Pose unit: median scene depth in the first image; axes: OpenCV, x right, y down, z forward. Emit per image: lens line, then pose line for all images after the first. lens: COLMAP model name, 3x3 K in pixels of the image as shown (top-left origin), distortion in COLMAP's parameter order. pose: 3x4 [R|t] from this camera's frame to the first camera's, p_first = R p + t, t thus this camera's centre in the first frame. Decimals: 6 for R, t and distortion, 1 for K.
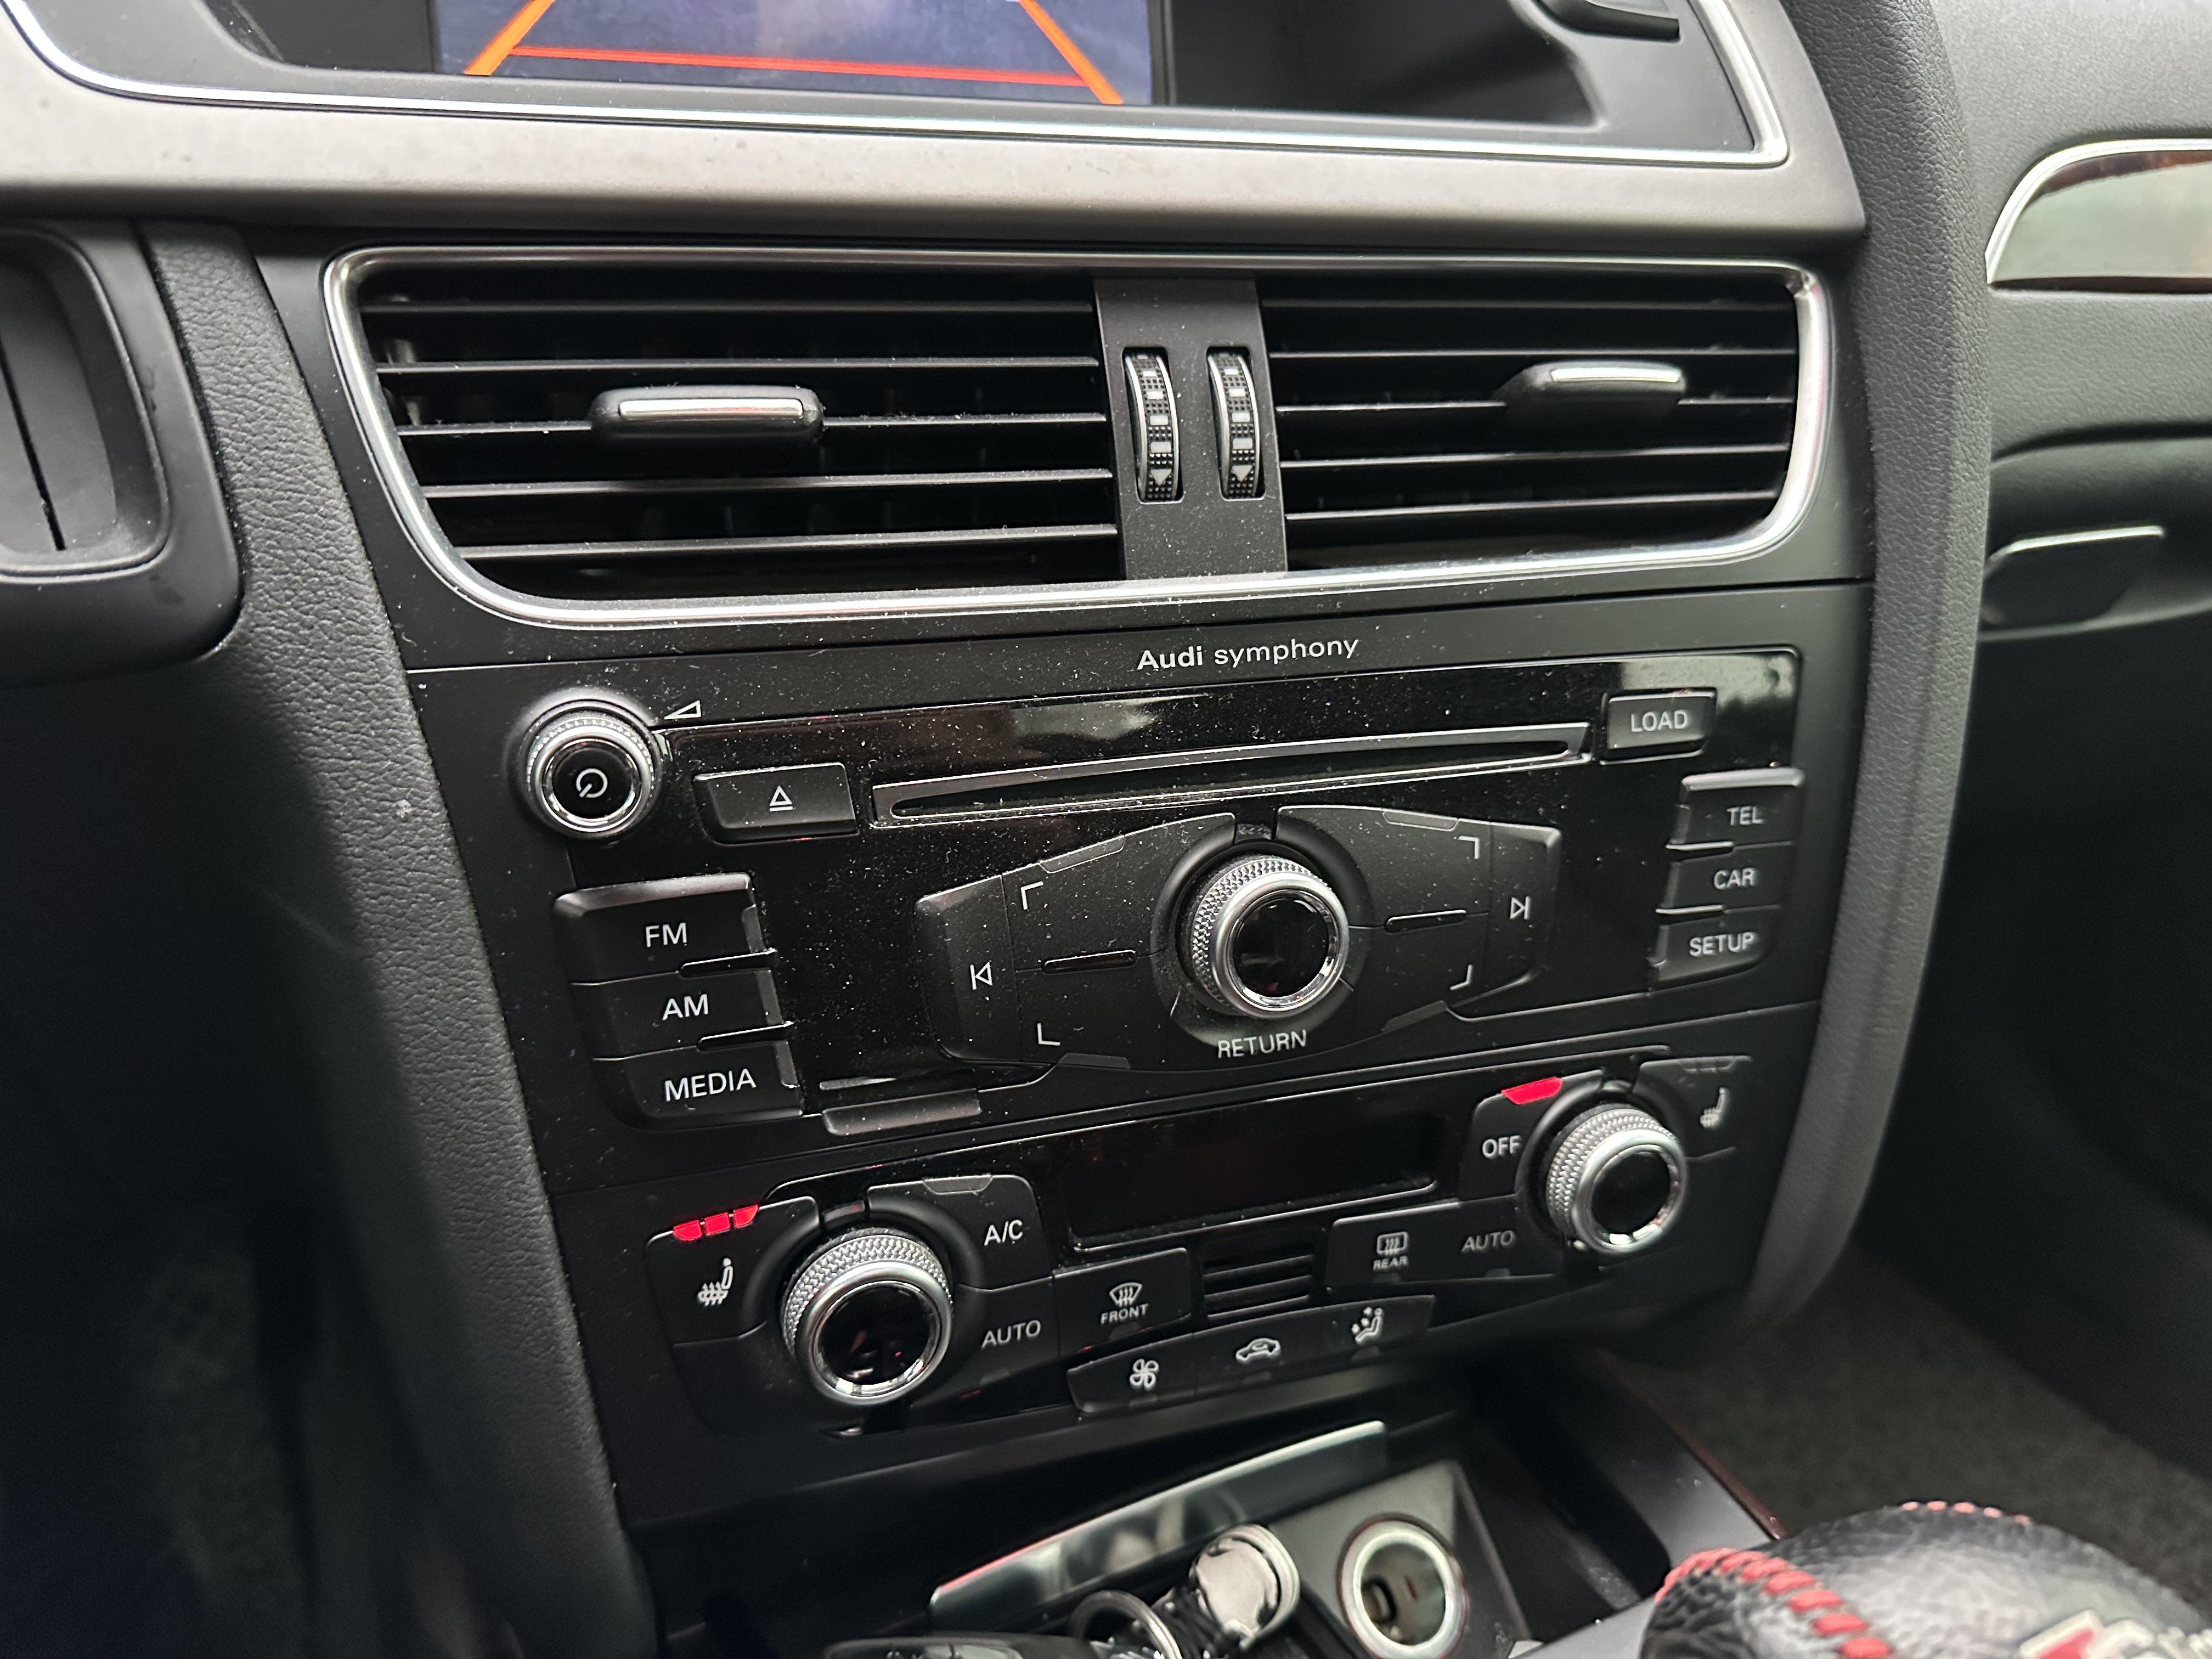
lens RADIAL K [[1661.1, 0, 1105.2], [0, 1661.1, 848.0], [0, 0, 1]] dist [0.004722, -0.011089]
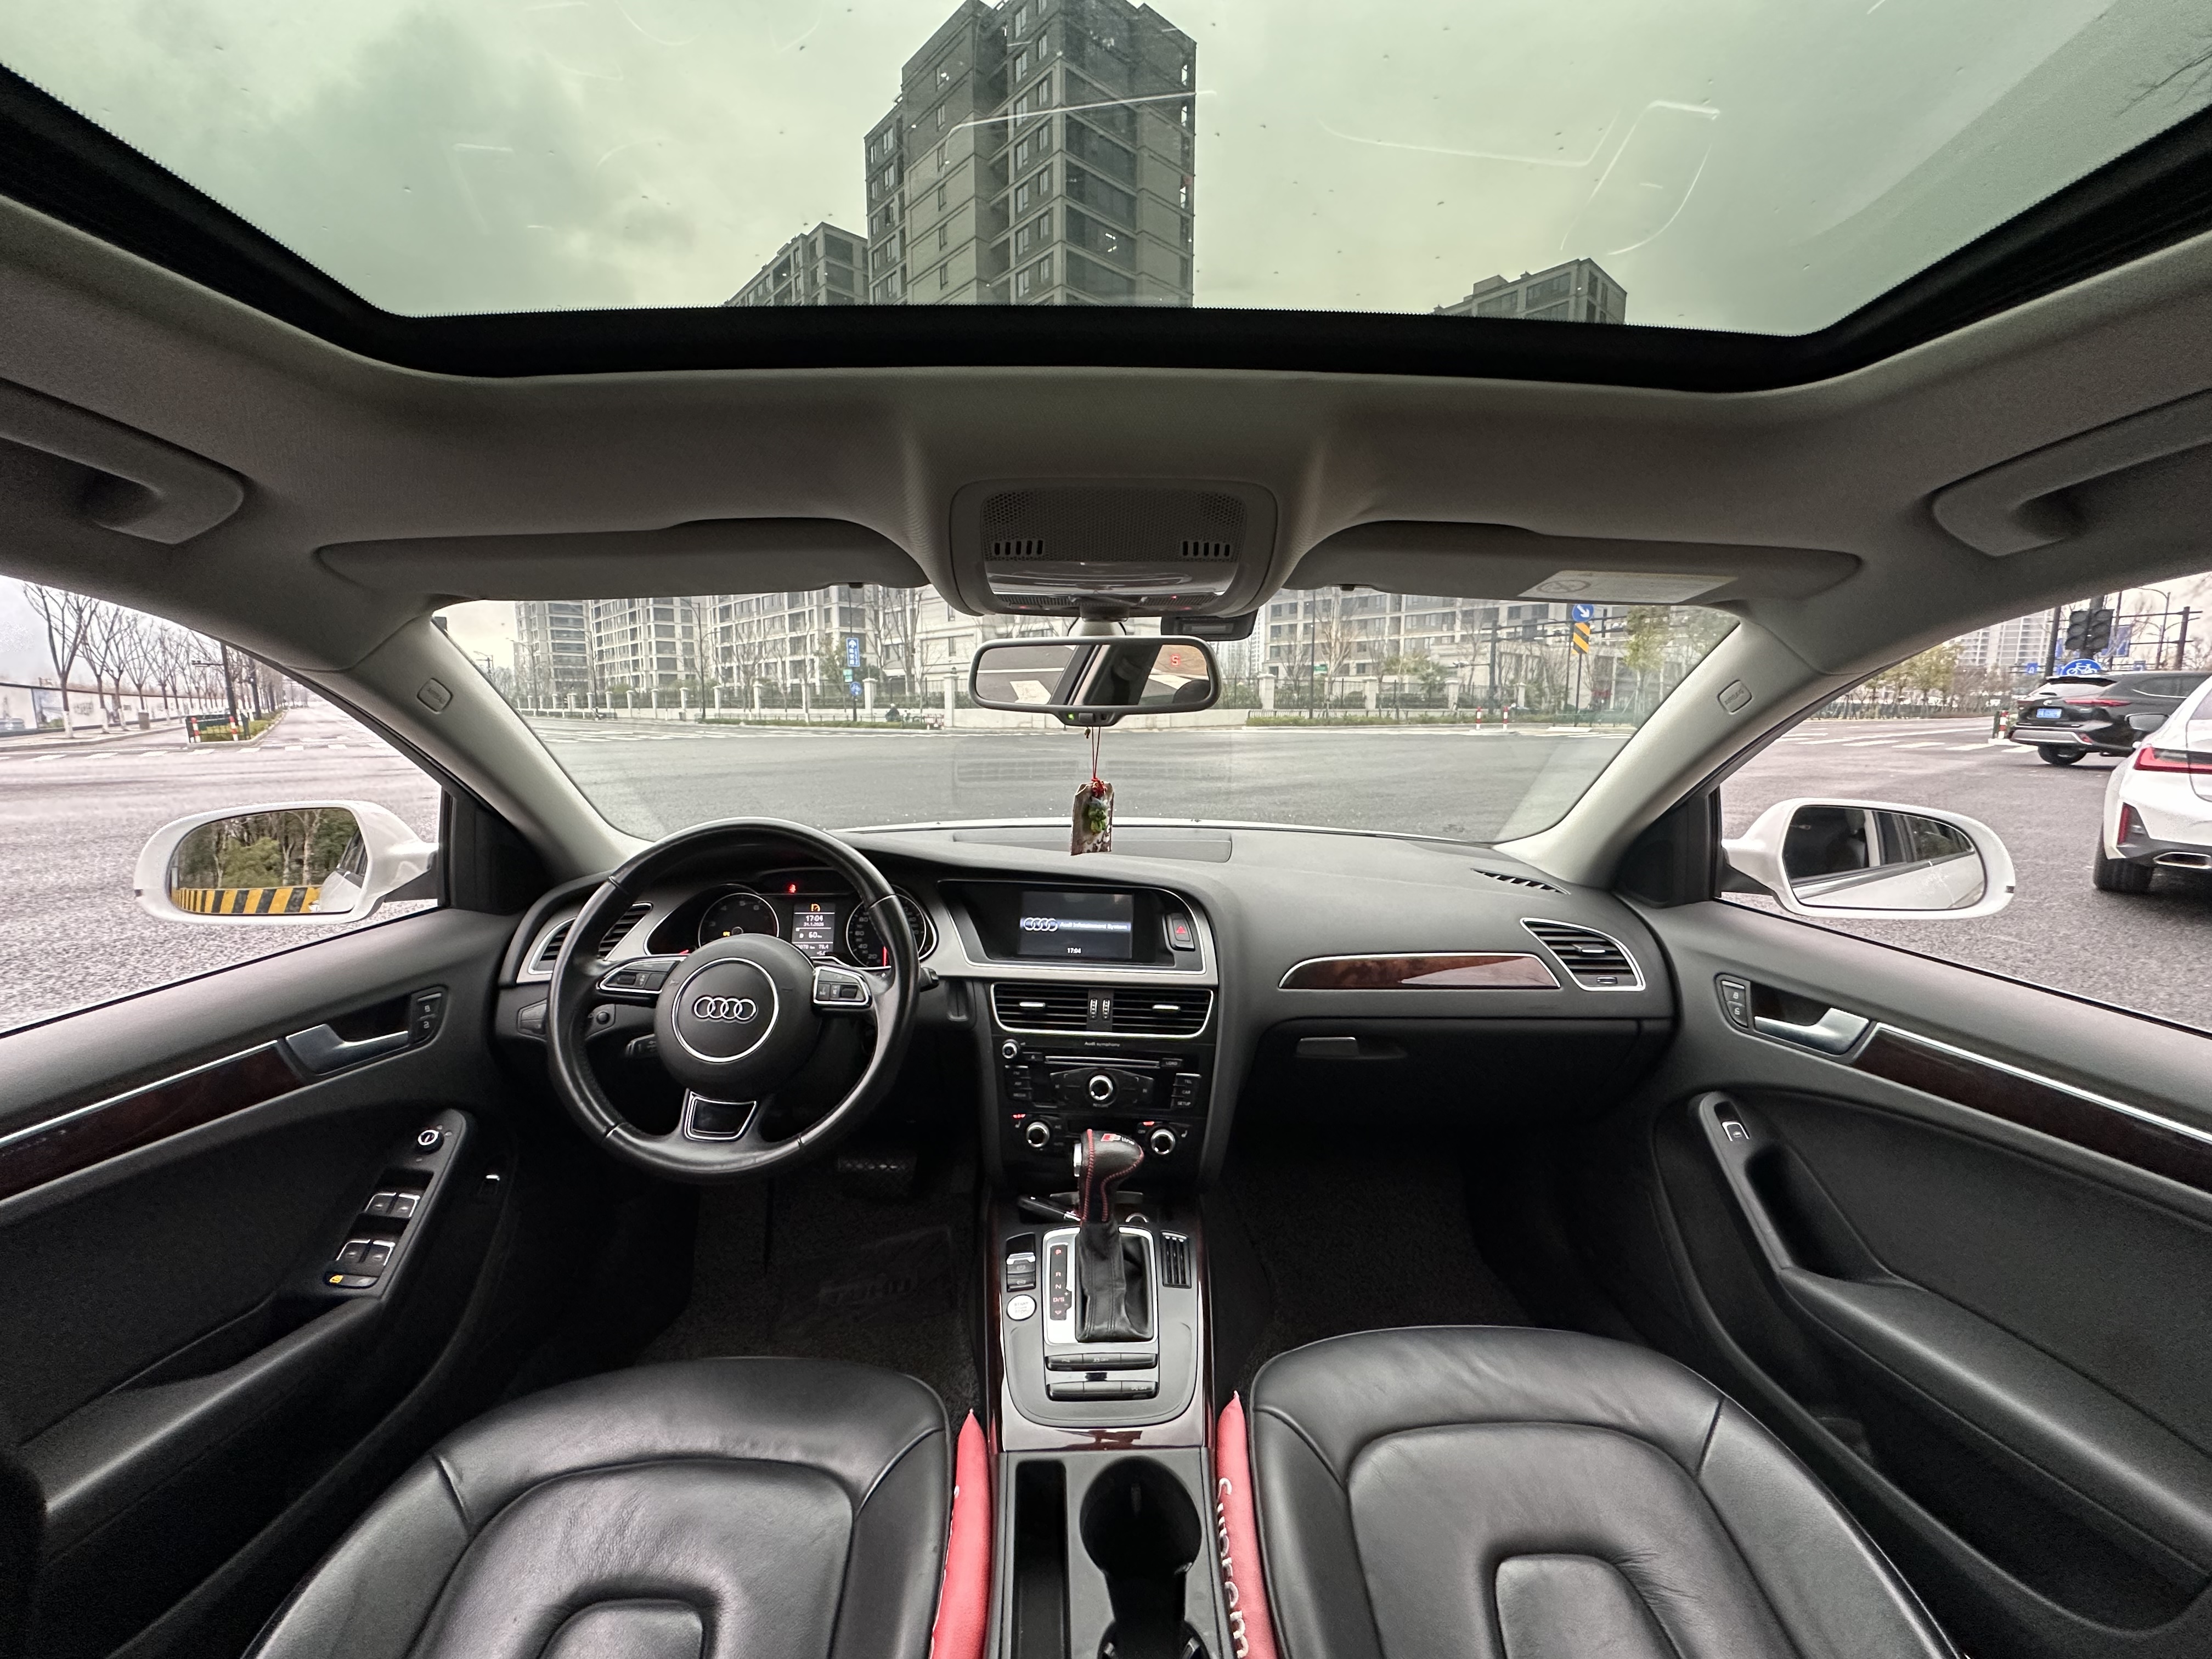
lens RADIAL K [[891.9, 0, 1121.3], [0, 891.9, 810.7], [0, 0, 1]] dist [-0.006937, -0.000884]
pose [[0.912927, 0.024357, -0.407395, 1.660856], [-0.139054, 0.957054, -0.254385, -0.117126], [0.383703, 0.288885, 0.877108, -2.516618]]
